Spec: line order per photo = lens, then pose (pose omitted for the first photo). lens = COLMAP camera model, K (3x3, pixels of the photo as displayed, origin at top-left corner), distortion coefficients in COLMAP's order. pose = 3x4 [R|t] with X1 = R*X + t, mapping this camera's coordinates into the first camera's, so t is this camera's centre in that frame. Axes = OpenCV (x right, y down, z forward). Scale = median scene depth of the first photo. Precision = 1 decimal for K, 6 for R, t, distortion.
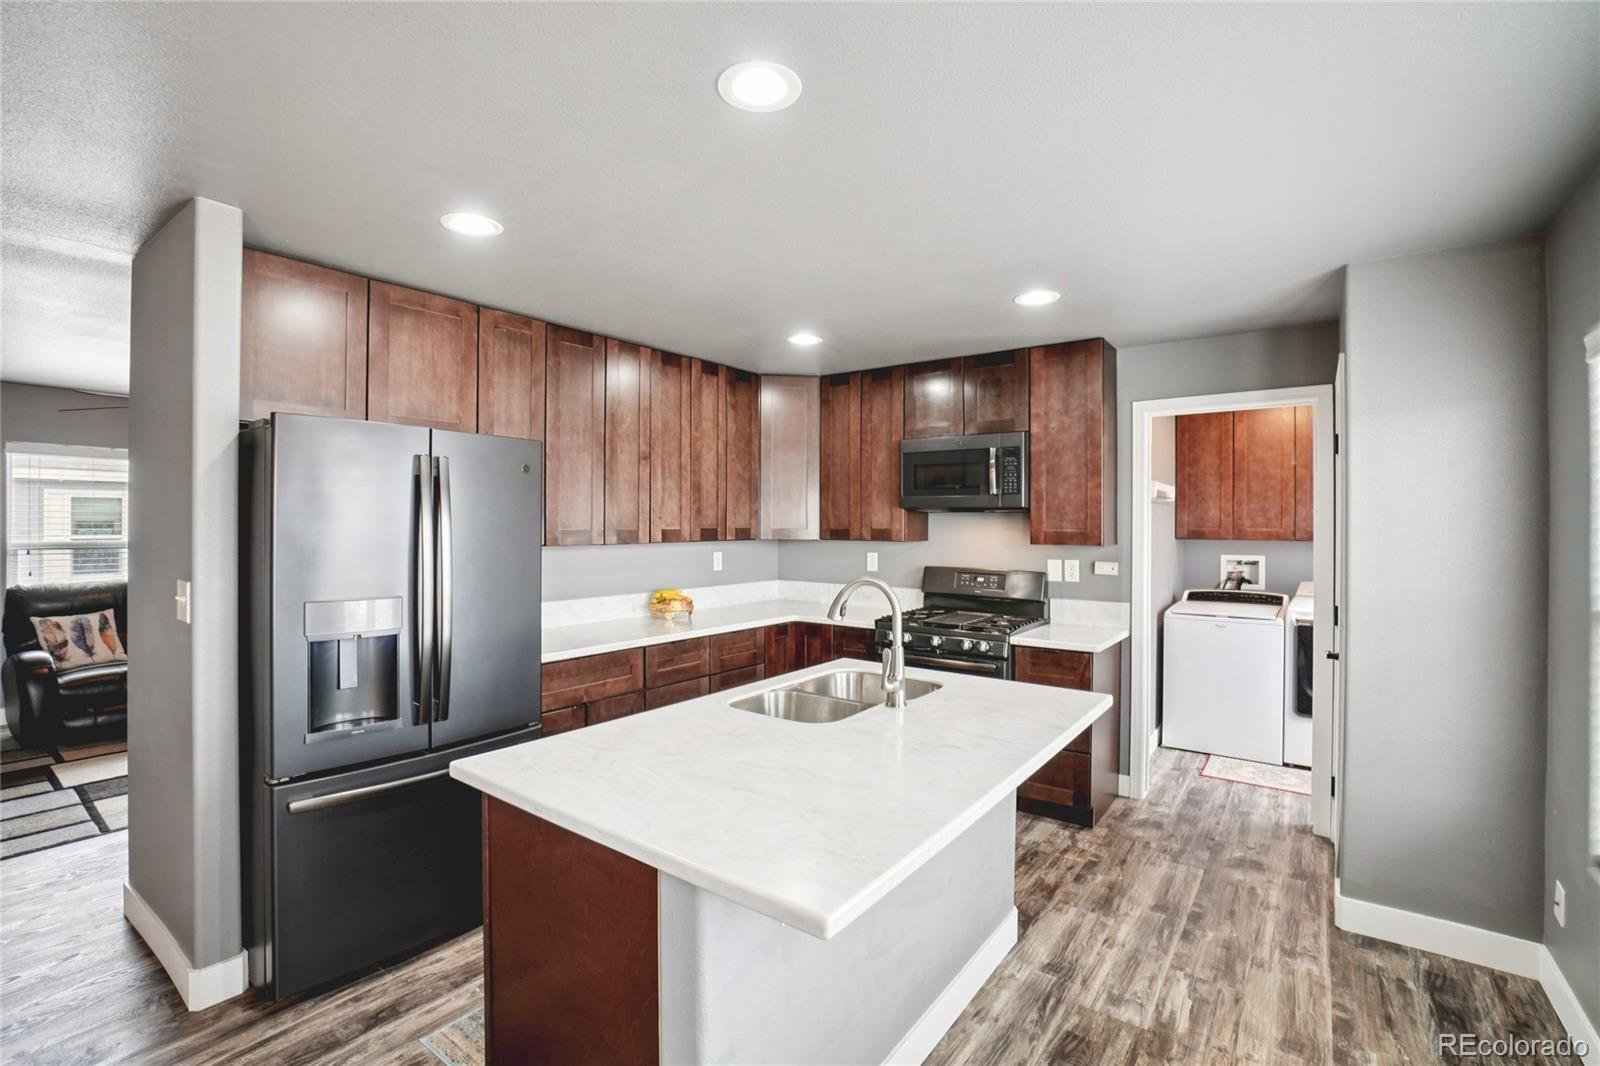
lens RADIAL K [[740.8, 0, 769.2], [0, 740.8, 523.2], [0, 0, 1]] dist [-0.051215, 0.016547]
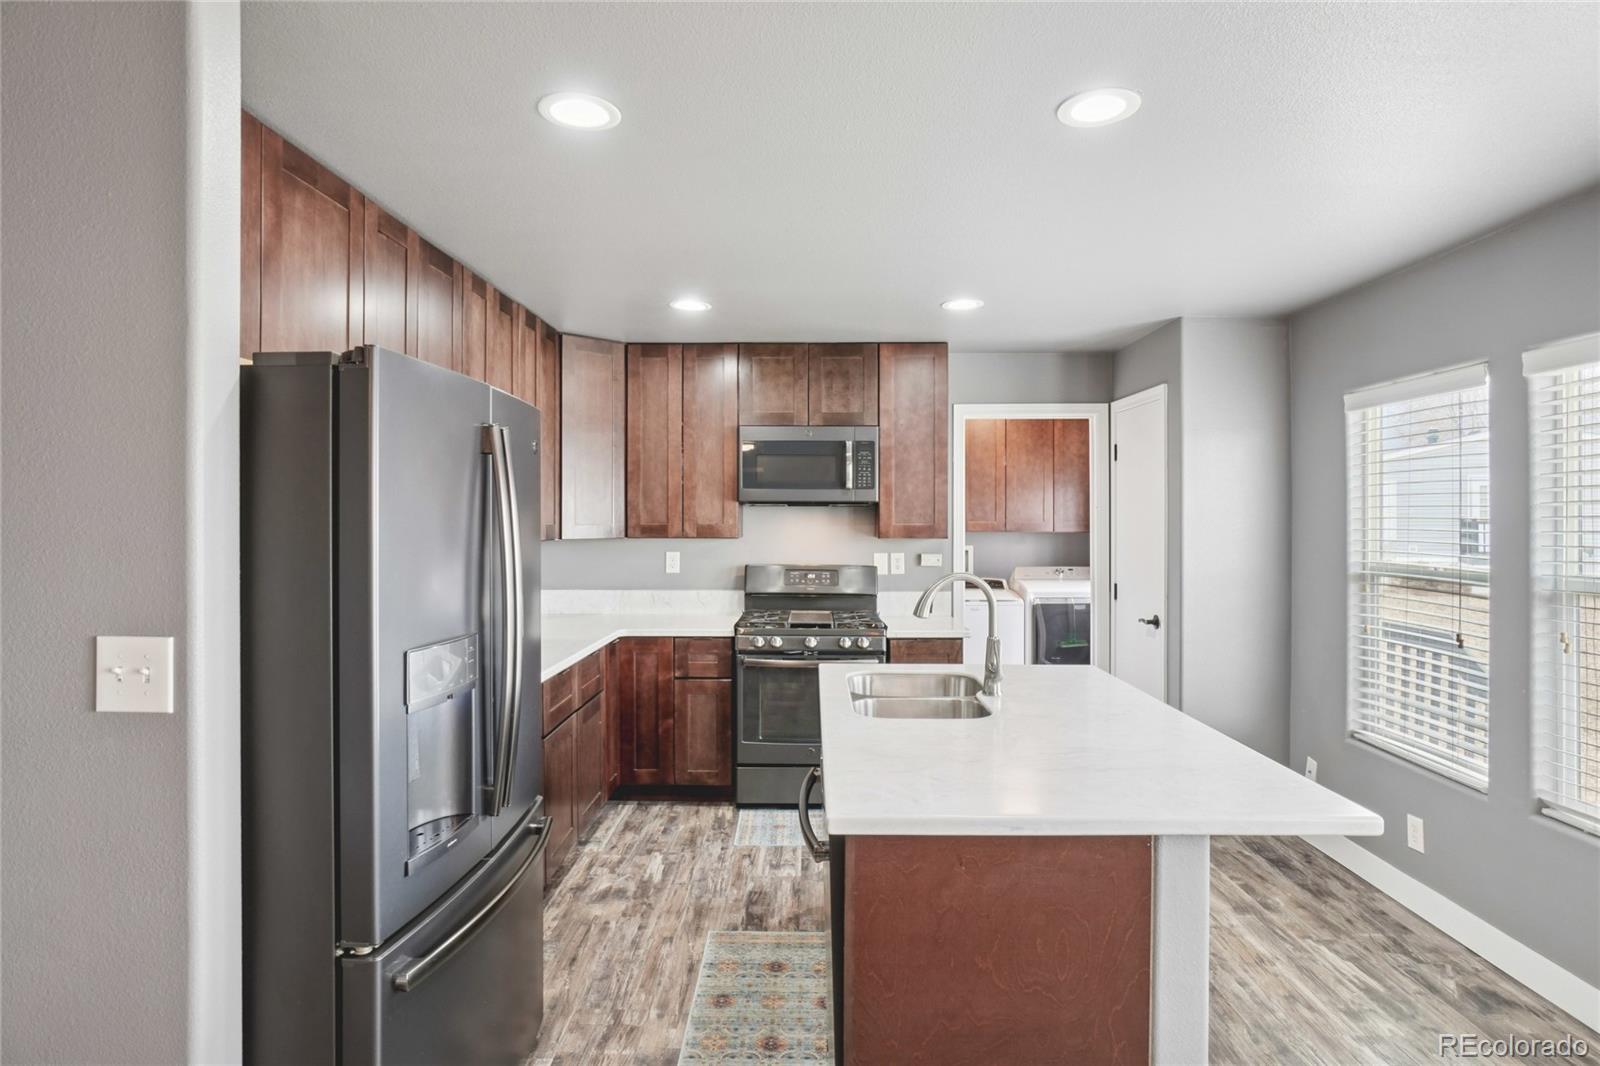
lens RADIAL K [[885.9, 0, 795.0], [0, 885.9, 514.4], [0, 0, 1]] dist [-0.025053, 0.000353]
pose [[0.794966, -0.002708, 0.606649, -0.449448], [0.003786, 0.999993, -0.000497, -0.003930], [-0.606643, 0.002692, 0.794970, 0.100597]]
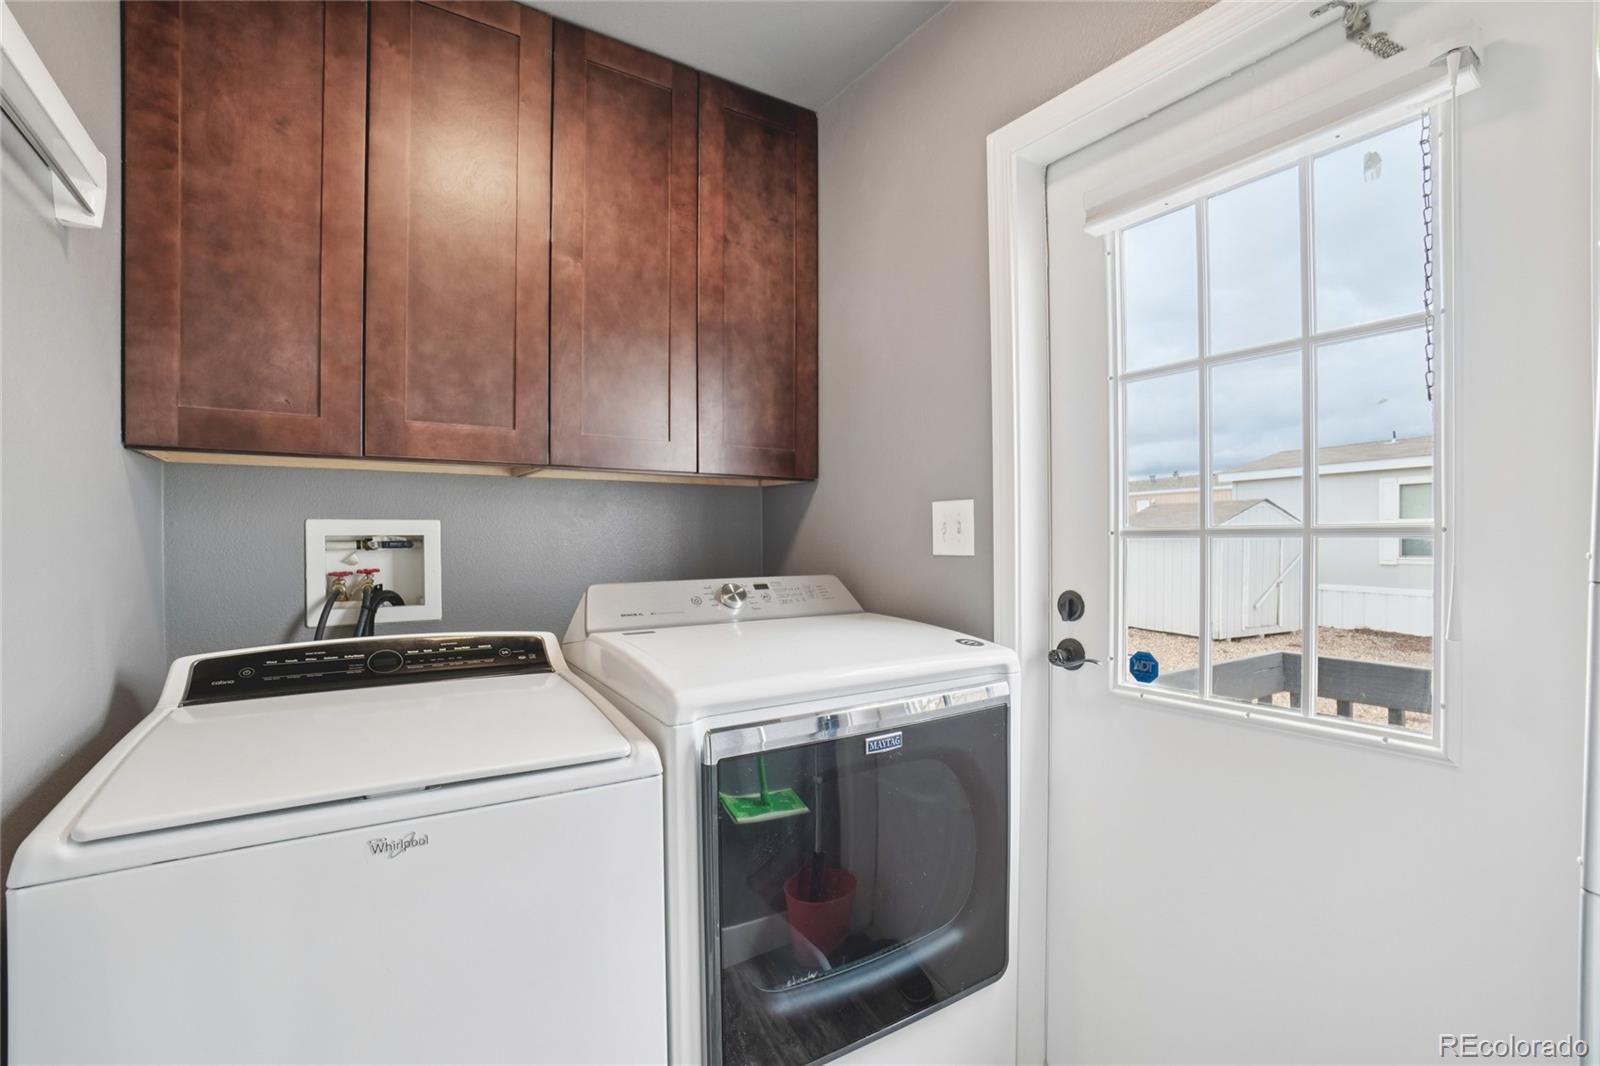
lens RADIAL K [[718.4, 0, 772.4], [0, 718.4, 535.7], [0, 0, 1]] dist [-0.001306, -0.000045]
pose [[0.344812, -0.004163, 0.938663, 0.515222], [0.008197, 0.999965, 0.001424, 0.065949], [-0.938636, 0.007204, 0.344834, 0.907016]]
